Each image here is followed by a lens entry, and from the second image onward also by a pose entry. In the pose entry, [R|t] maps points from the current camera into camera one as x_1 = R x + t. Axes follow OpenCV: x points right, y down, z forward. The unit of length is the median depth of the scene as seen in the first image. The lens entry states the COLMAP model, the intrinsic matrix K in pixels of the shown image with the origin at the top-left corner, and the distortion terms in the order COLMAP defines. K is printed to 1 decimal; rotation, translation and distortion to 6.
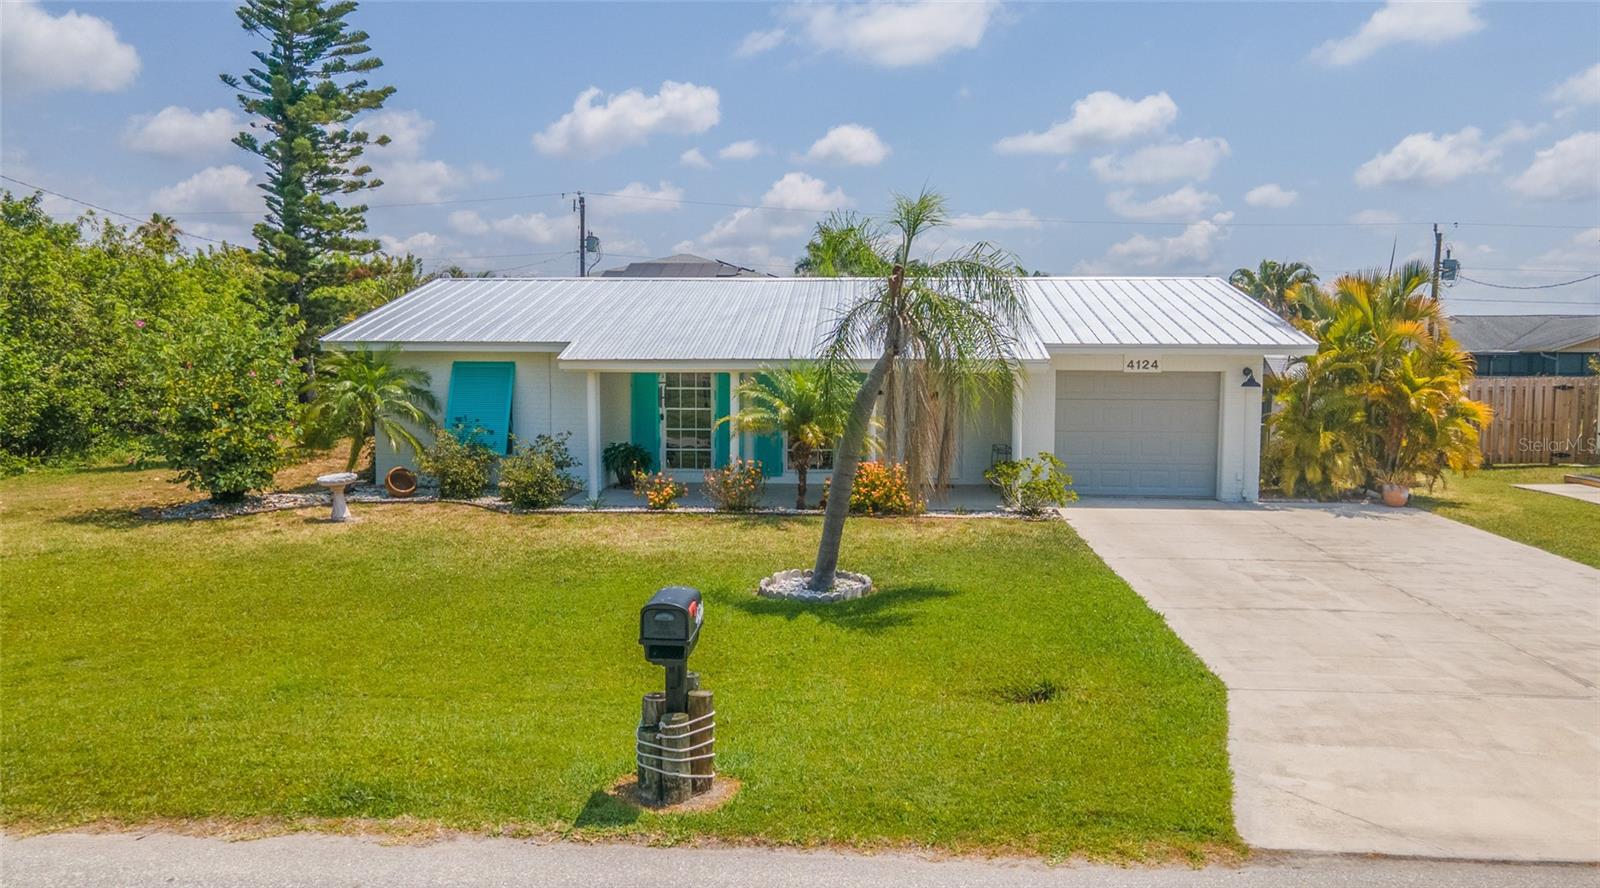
lens RADIAL K [[1177.0, 0, 800.0], [0, 1177.0, 444.0], [0, 0, 1]] dist [0.036428, 0.003397]
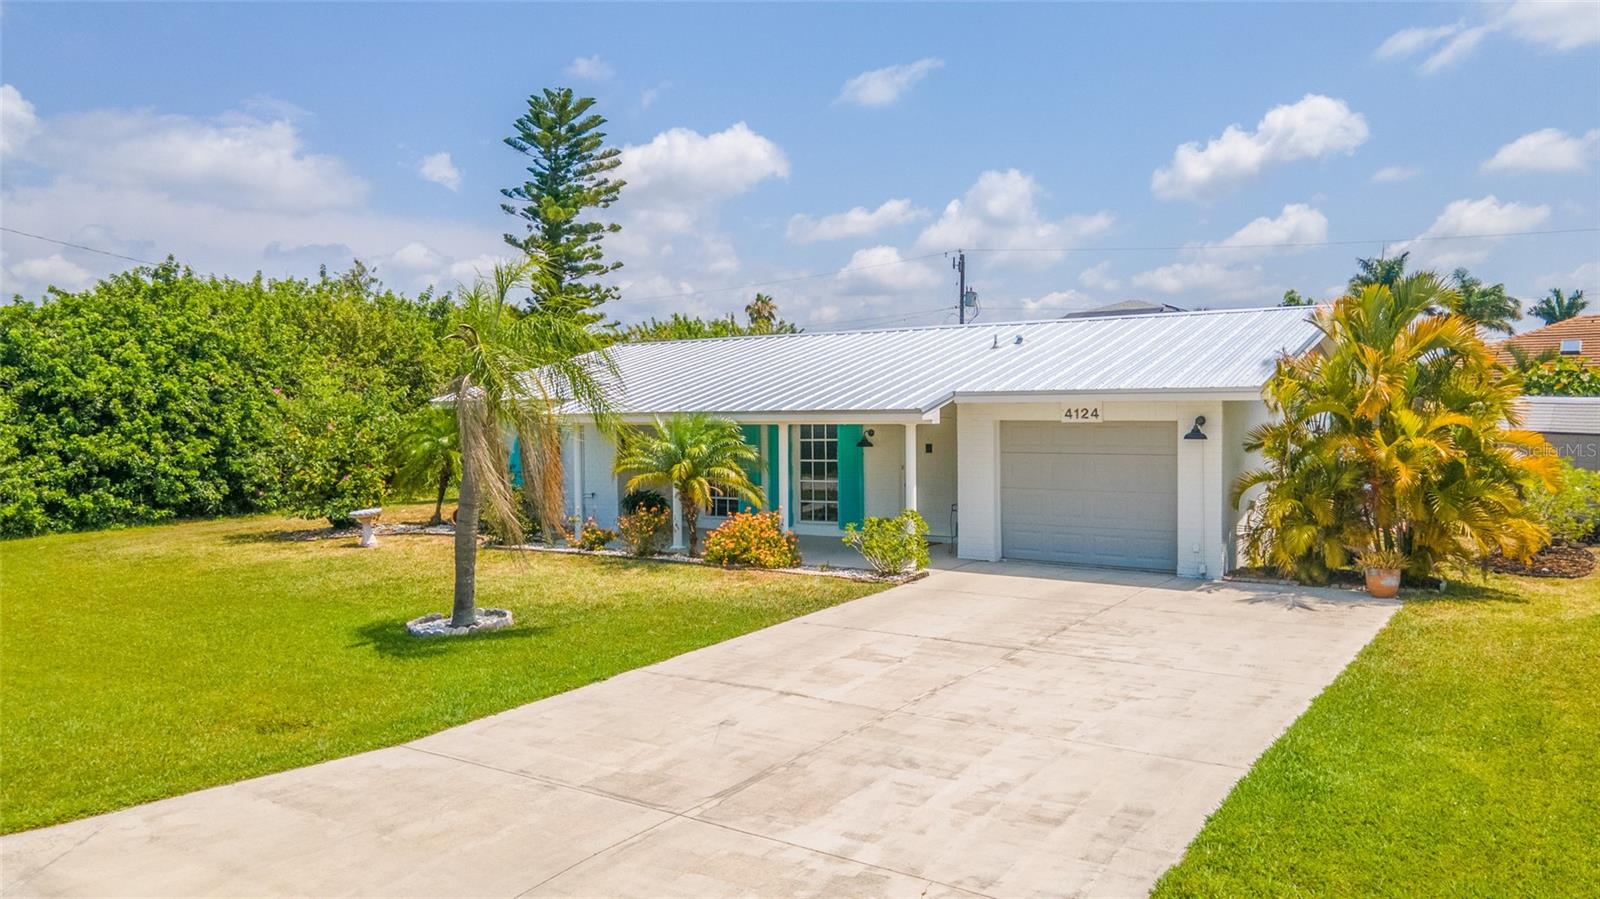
lens RADIAL K [[1176.7, 0, 800.0], [0, 1176.7, 449.5], [0, 0, 1]] dist [-0.020188, 0.111974]
pose [[0.858425, 0.004196, -0.512923, 0.559807], [-0.024770, 0.999139, -0.033281, -0.007201], [0.512341, 0.041275, 0.857789, 0.157859]]
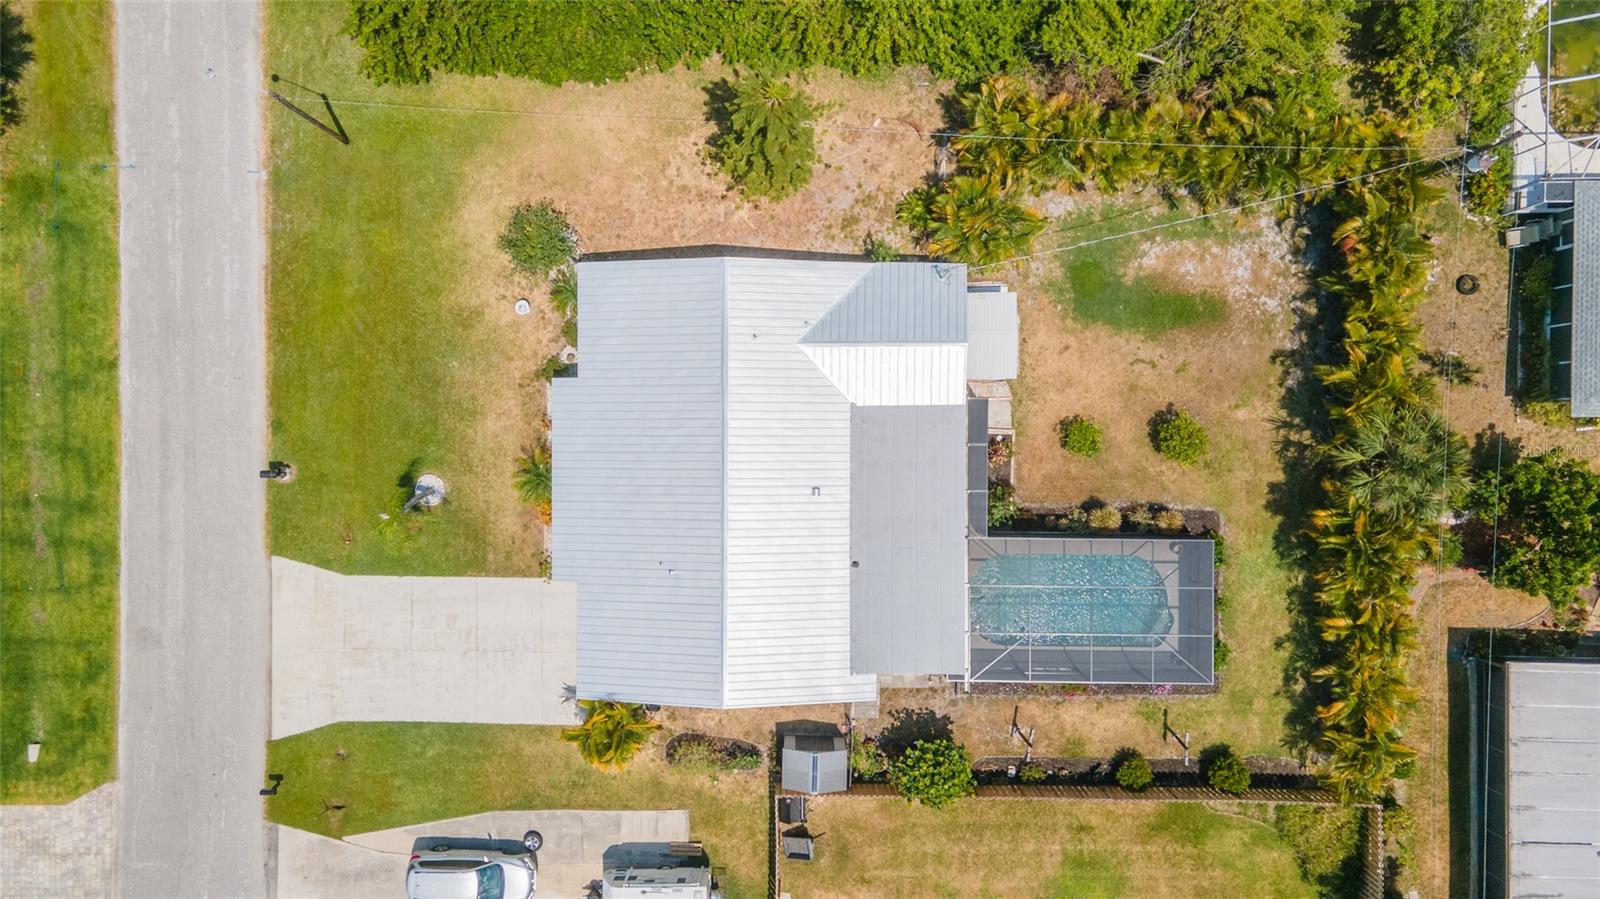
lens RADIAL K [[1176.7, 0, 800.0], [0, 1176.7, 449.5], [0, 0, 1]] dist [-0.020188, 0.111974]
pose [[0.052490, 0.998590, 0.007947, -0.053449], [-0.072969, -0.004102, 0.997326, -2.380211], [0.995952, -0.052930, 0.072651, 1.260489]]
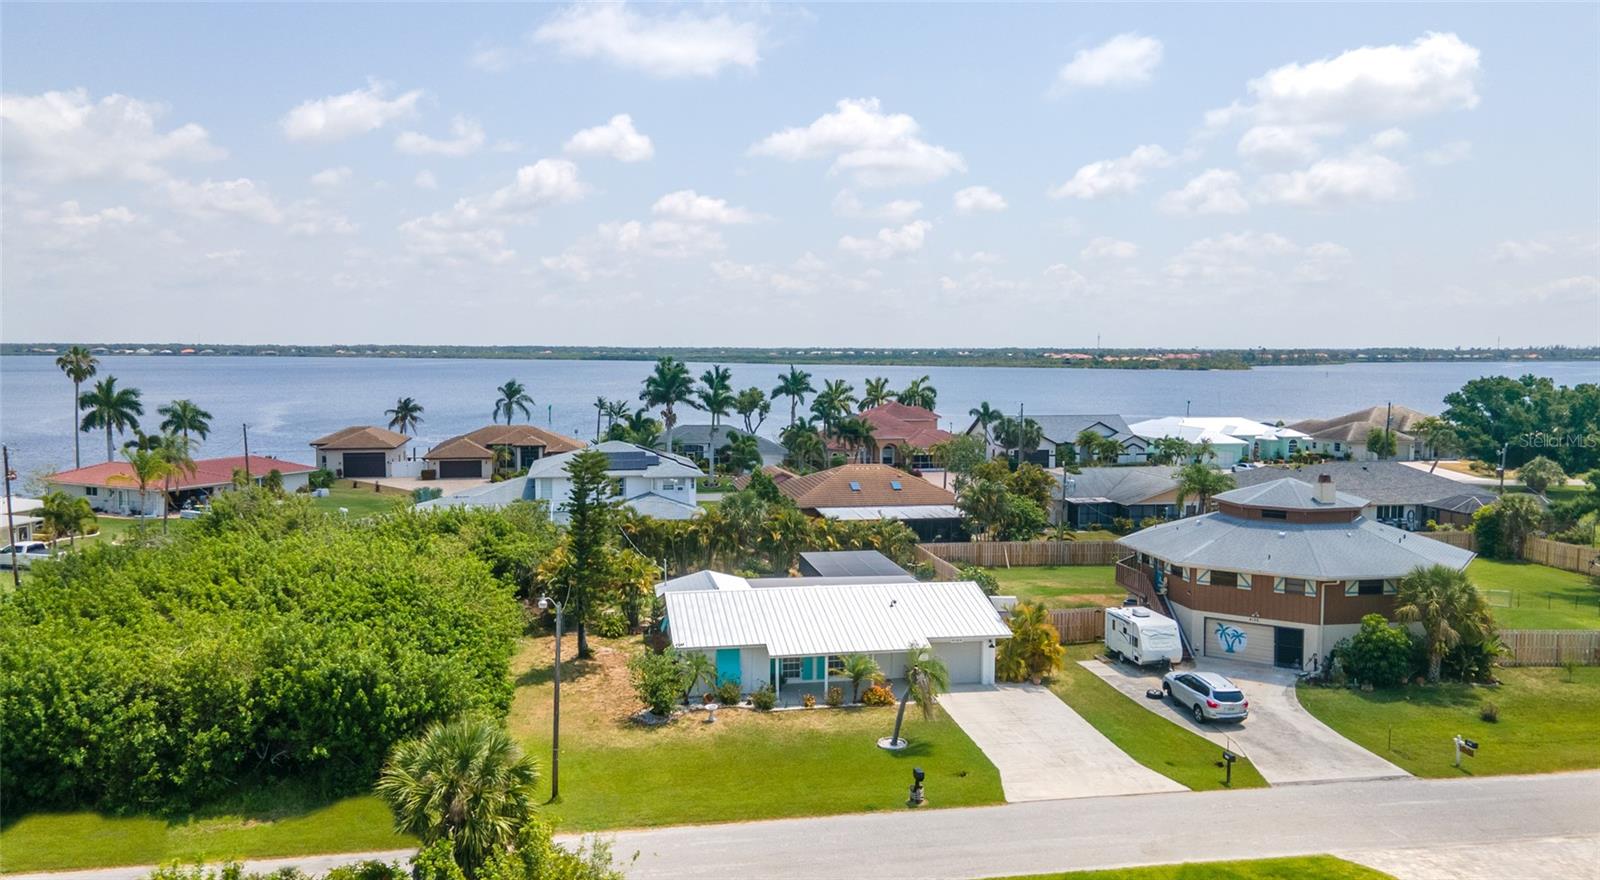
lens RADIAL K [[1174.6, 0, 800.0], [0, 1174.6, 440.0], [0, 0, 1]] dist [0.035934, 0.003854]
pose [[0.970283, -0.018424, 0.241271, -0.783174], [0.016411, 0.999812, 0.010351, -0.602223], [-0.241416, -0.006084, 0.970403, -1.736269]]
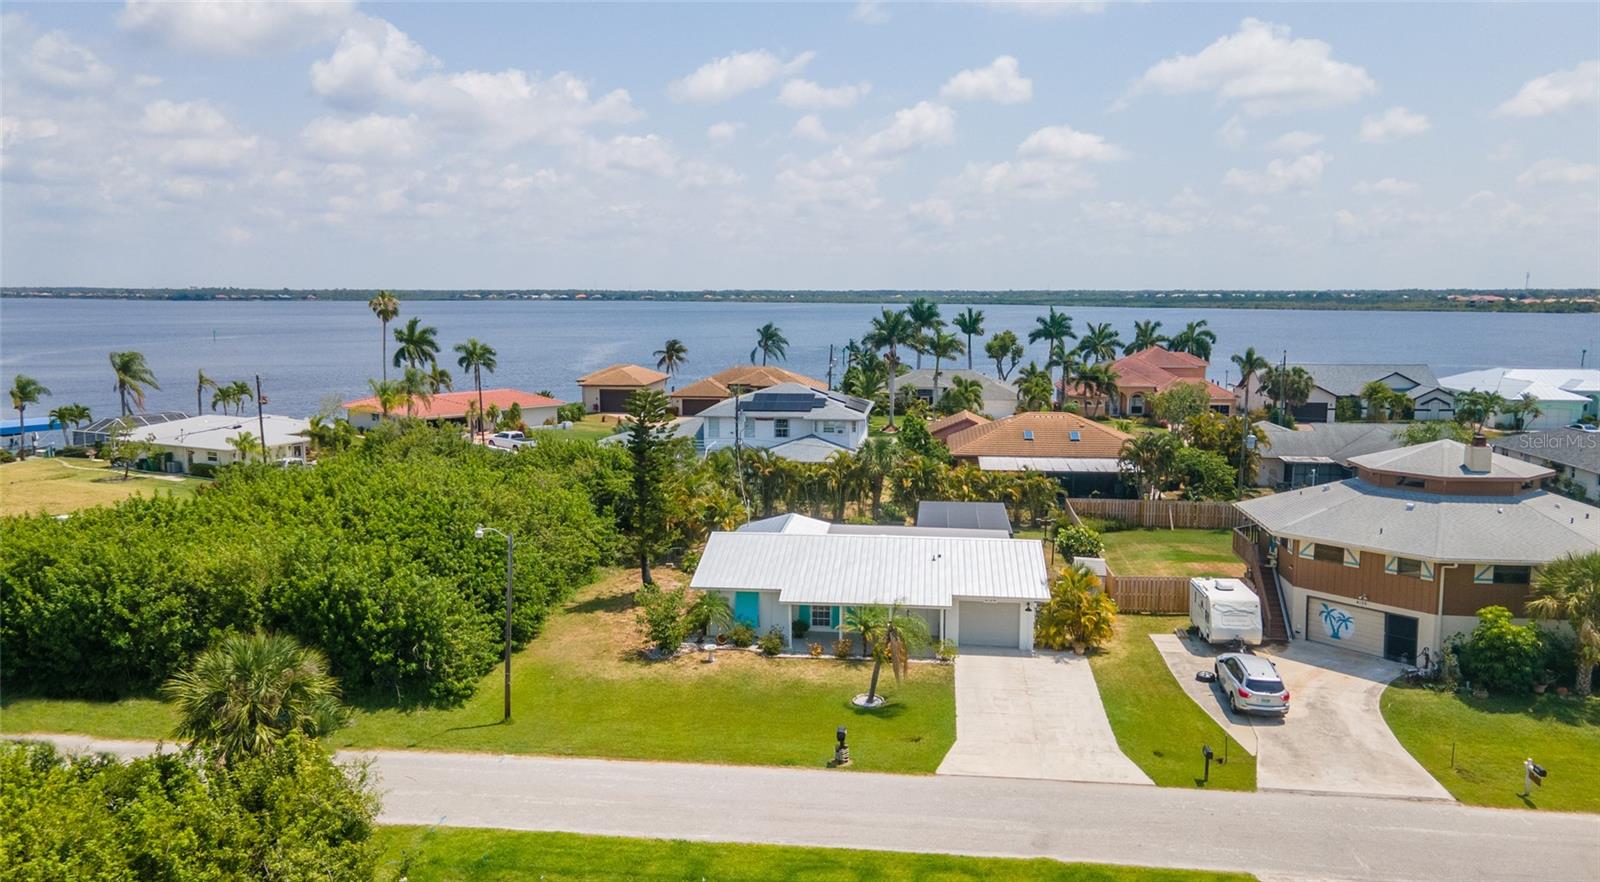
lens RADIAL K [[1174.6, 0, 800.0], [0, 1174.6, 441.0], [0, 0, 1]] dist [0.035934, 0.003854]
pose [[0.998490, 0.004537, -0.054754, -0.000845], [-0.001460, 0.998424, 0.056104, -0.591368], [0.054922, -0.055939, 0.996922, -1.728121]]
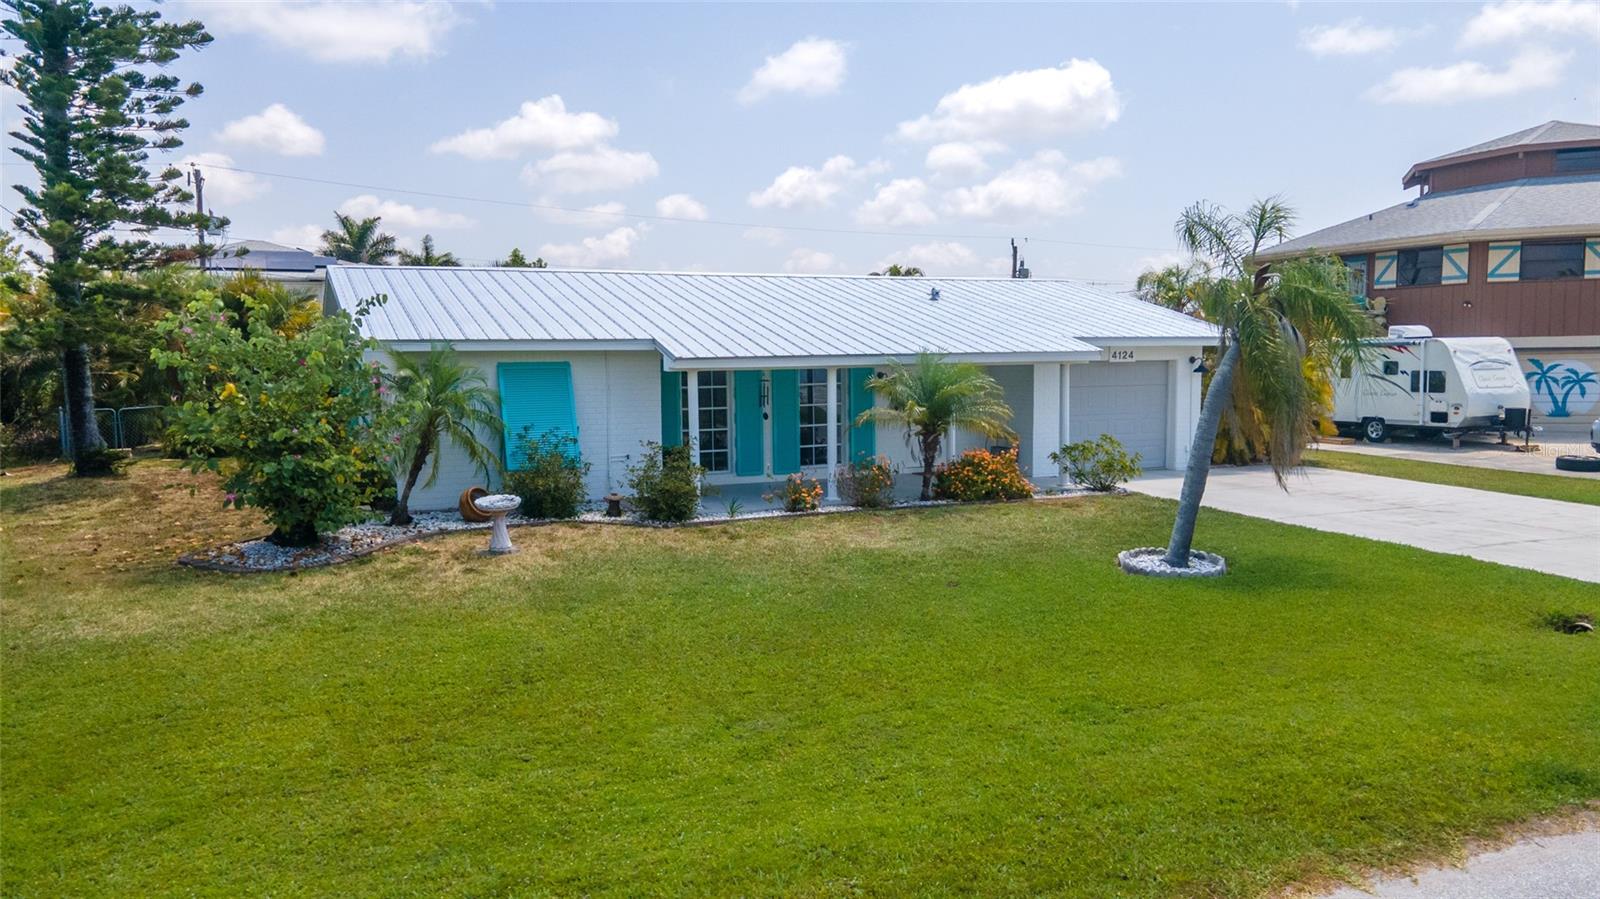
lens RADIAL K [[1167.3, 0, 801.6], [0, 1167.3, 416.9], [0, 0, 1]] dist [0.055919, -0.000713]
pose [[0.880025, -0.036989, 0.473485, -0.526478], [0.048545, 0.998746, -0.012204, -0.008870], [-0.472440, 0.033725, 0.880717, 0.151553]]
